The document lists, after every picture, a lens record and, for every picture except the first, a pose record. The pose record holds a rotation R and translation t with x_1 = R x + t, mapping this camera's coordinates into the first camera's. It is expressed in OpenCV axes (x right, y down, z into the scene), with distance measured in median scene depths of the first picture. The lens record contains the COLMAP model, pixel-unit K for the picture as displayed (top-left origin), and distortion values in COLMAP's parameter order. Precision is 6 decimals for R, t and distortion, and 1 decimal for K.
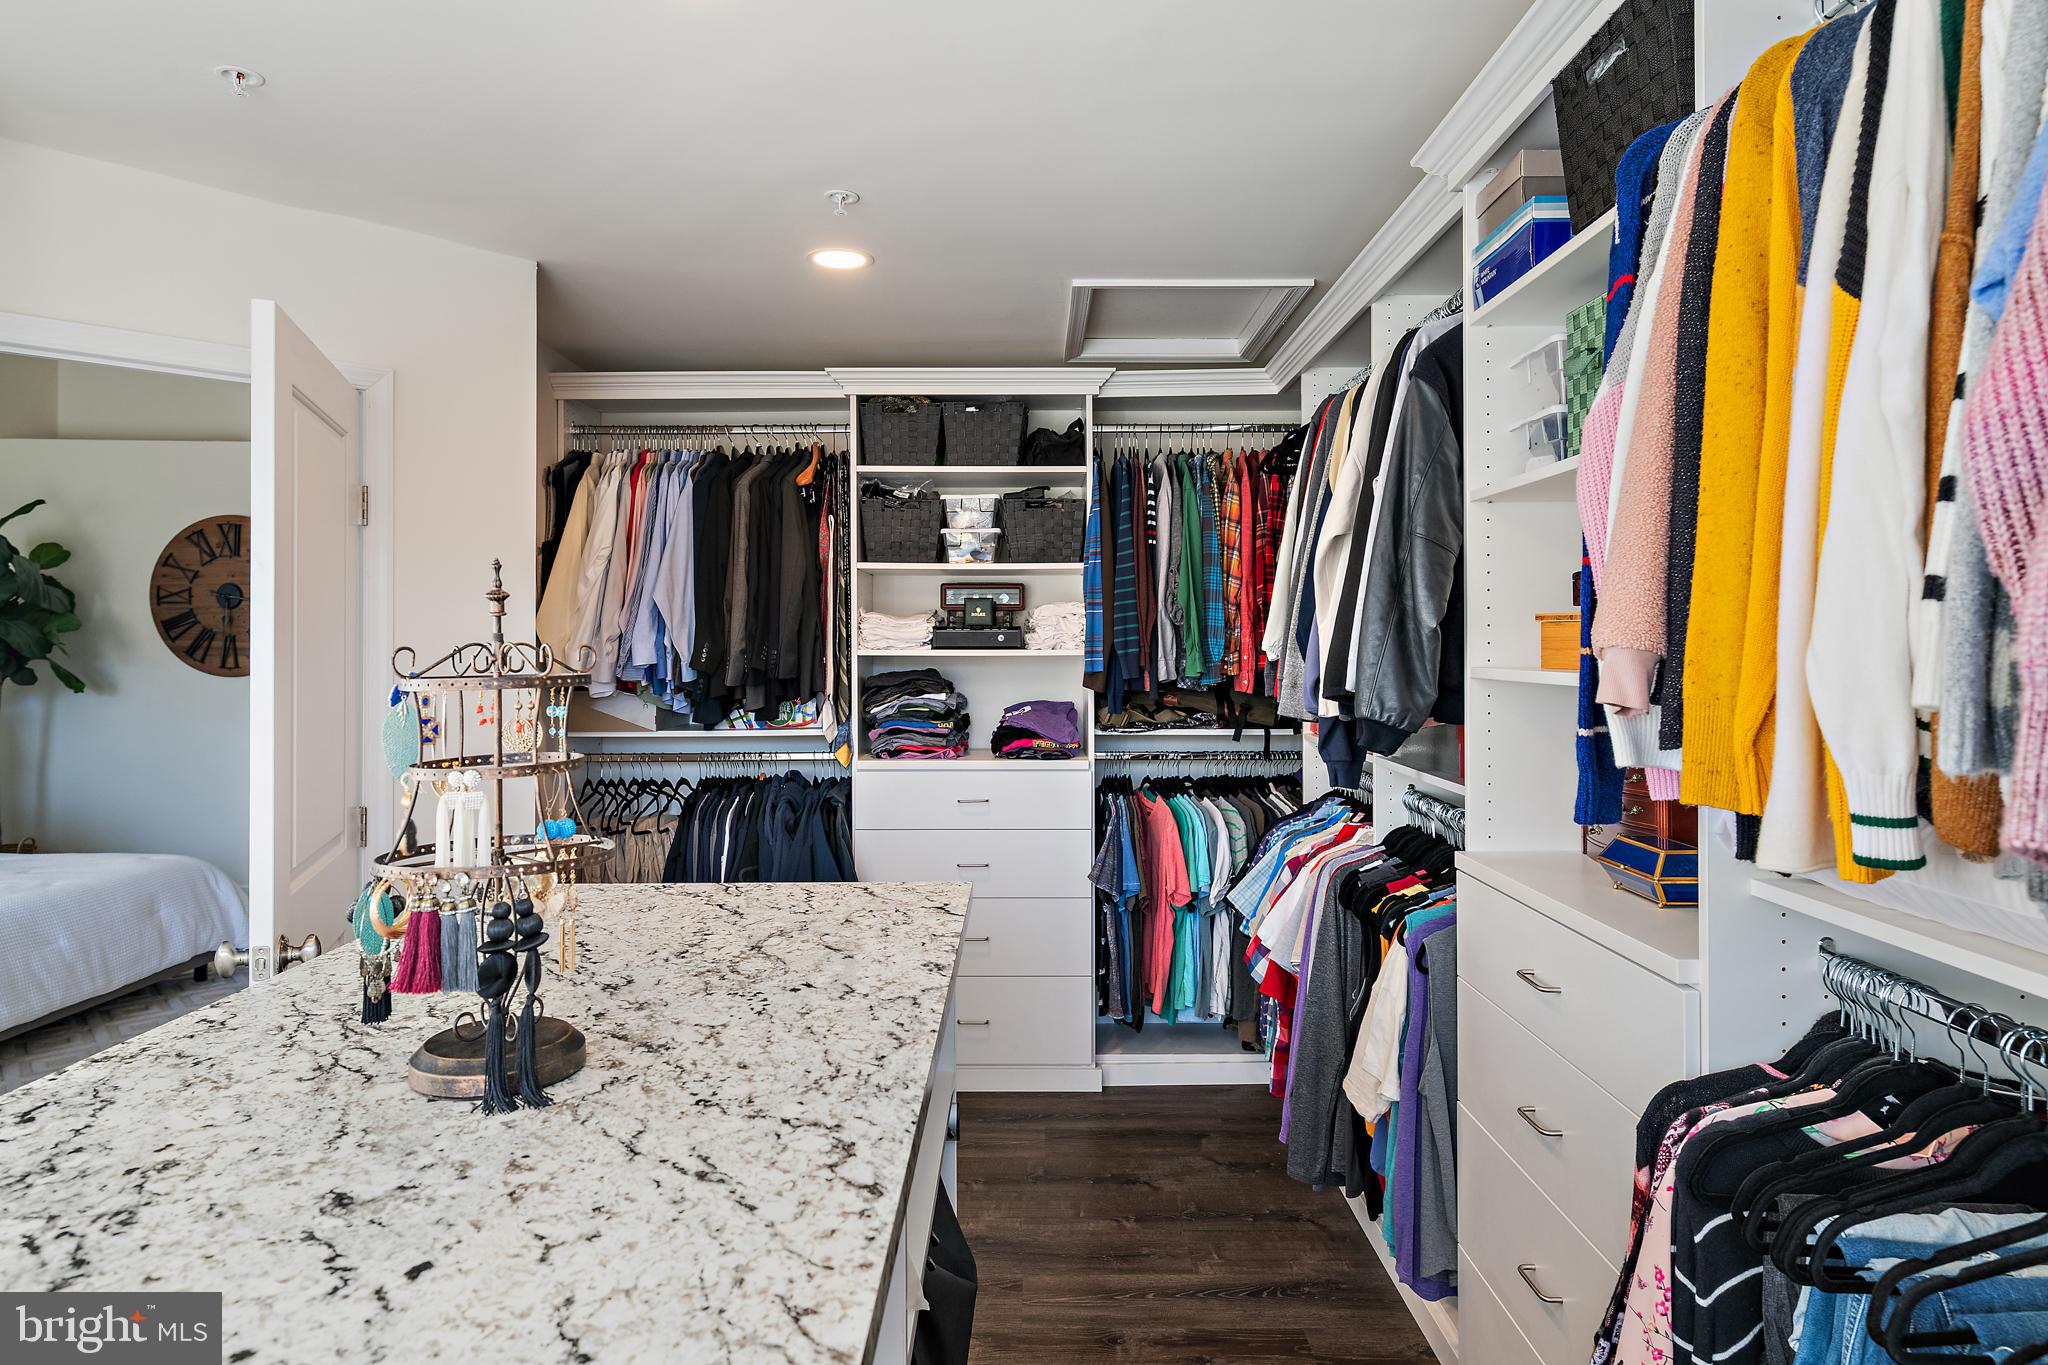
lens RADIAL K [[1256.6, 0, 1024.6], [0, 1256.6, 680.1], [0, 0, 1]] dist [-0.055548, -0.006187]
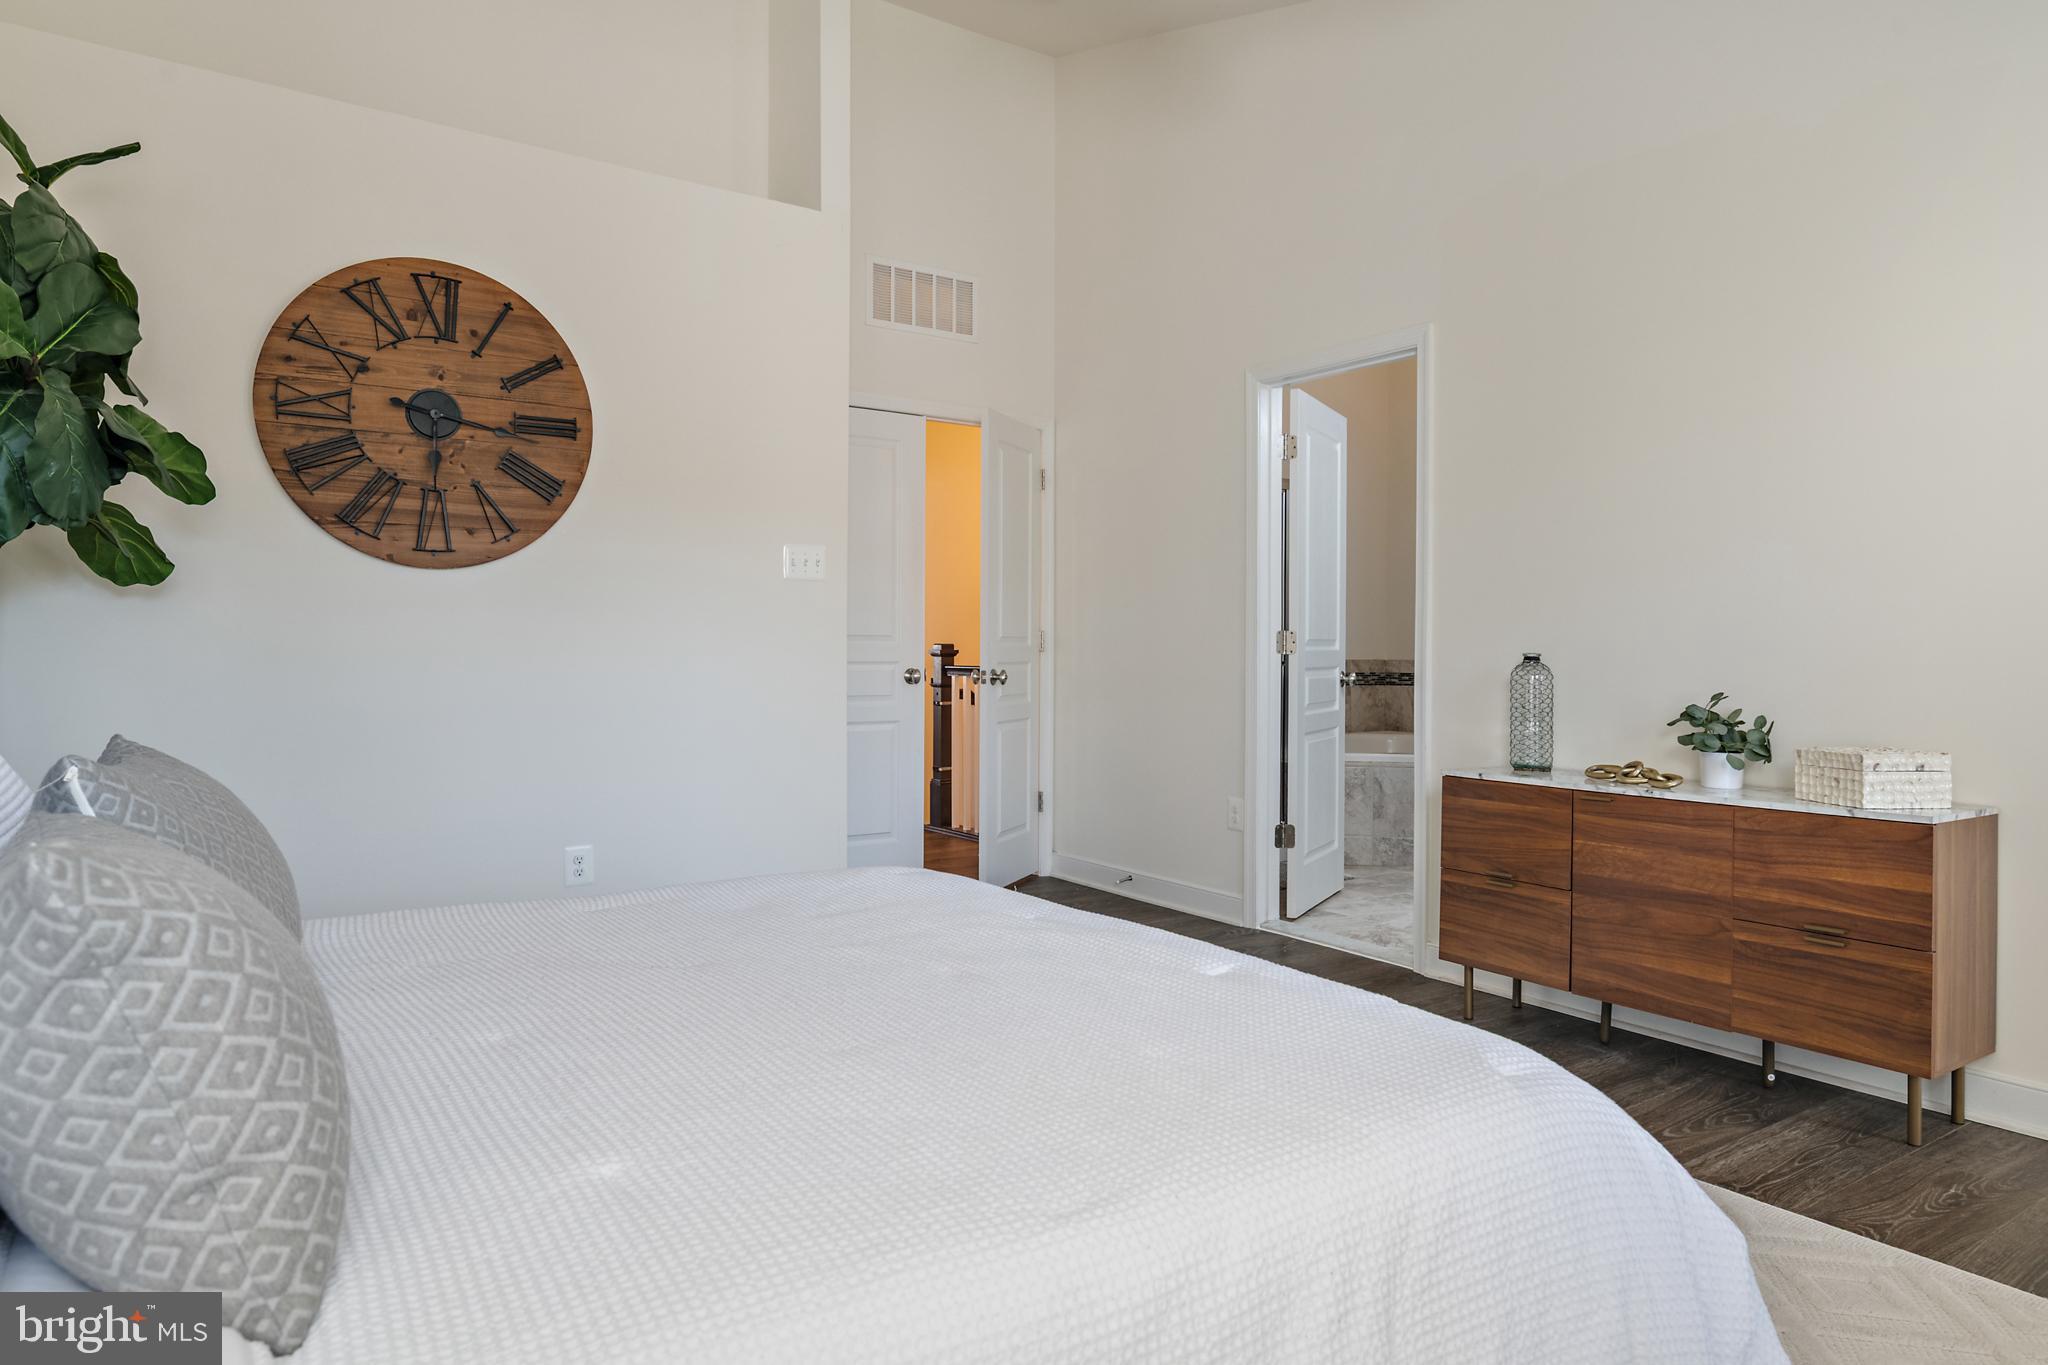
lens RADIAL K [[1256.6, 0, 1022.5], [0, 1256.6, 674.9], [0, 0, 1]] dist [-0.055548, -0.006187]
pose [[0.820264, -0.006971, 0.571942, -0.746357], [0.009266, 0.999956, -0.001102, 0.046096], [-0.571910, 0.006203, 0.820293, 0.420798]]
